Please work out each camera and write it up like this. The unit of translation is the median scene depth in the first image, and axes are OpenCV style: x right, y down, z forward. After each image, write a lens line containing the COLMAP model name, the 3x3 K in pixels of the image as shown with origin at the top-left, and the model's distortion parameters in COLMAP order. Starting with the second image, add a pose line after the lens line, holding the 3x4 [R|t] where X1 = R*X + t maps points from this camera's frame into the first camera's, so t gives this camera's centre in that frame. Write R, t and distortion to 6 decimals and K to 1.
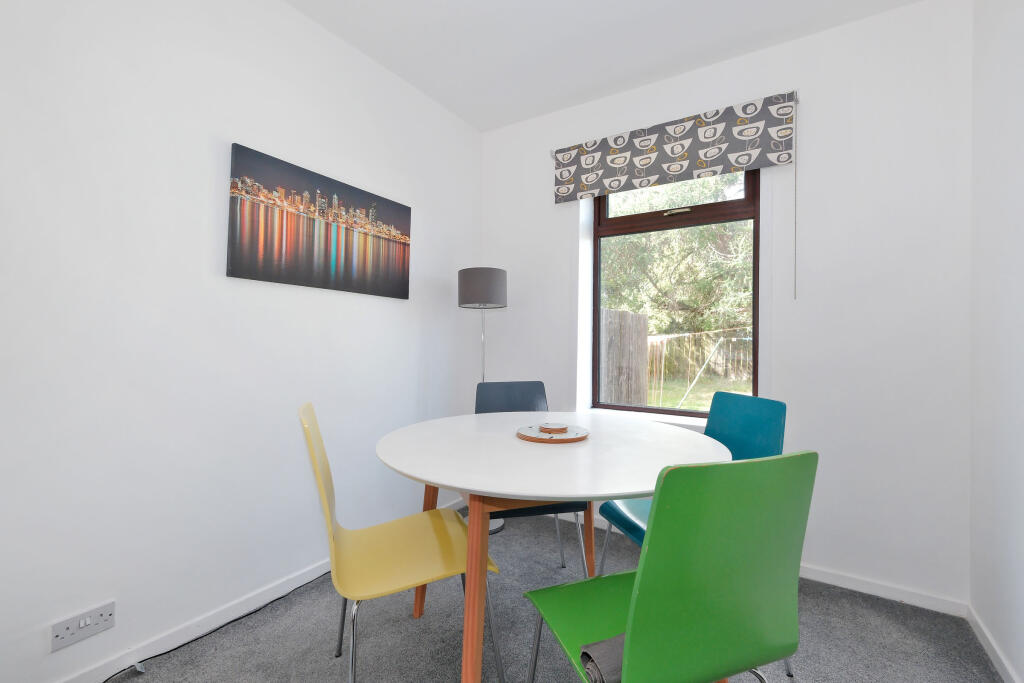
lens RADIAL K [[446.8, 0, 515.1], [0, 446.8, 335.1], [0, 0, 1]] dist [-0.005022, 0.000641]
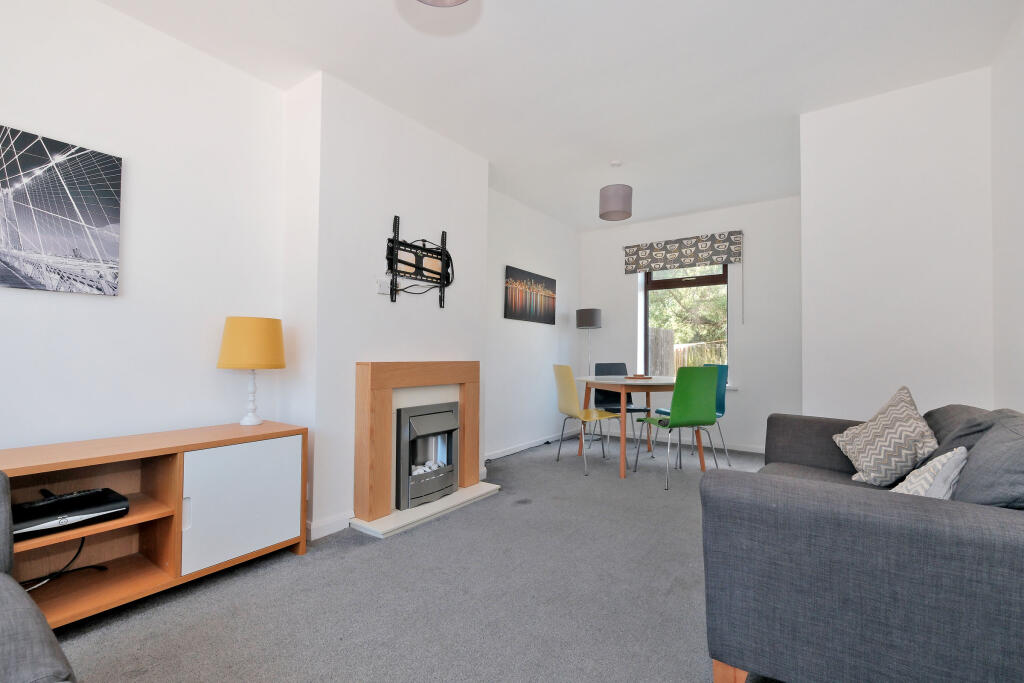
lens RADIAL K [[446.8, 0, 513.7], [0, 446.8, 342.4], [0, 0, 1]] dist [-0.005022, 0.000641]
pose [[0.998571, -0.003345, -0.053338, -0.329468], [0.002651, 0.999911, -0.013086, 0.027693], [0.053377, 0.012926, 0.998491, -1.081790]]
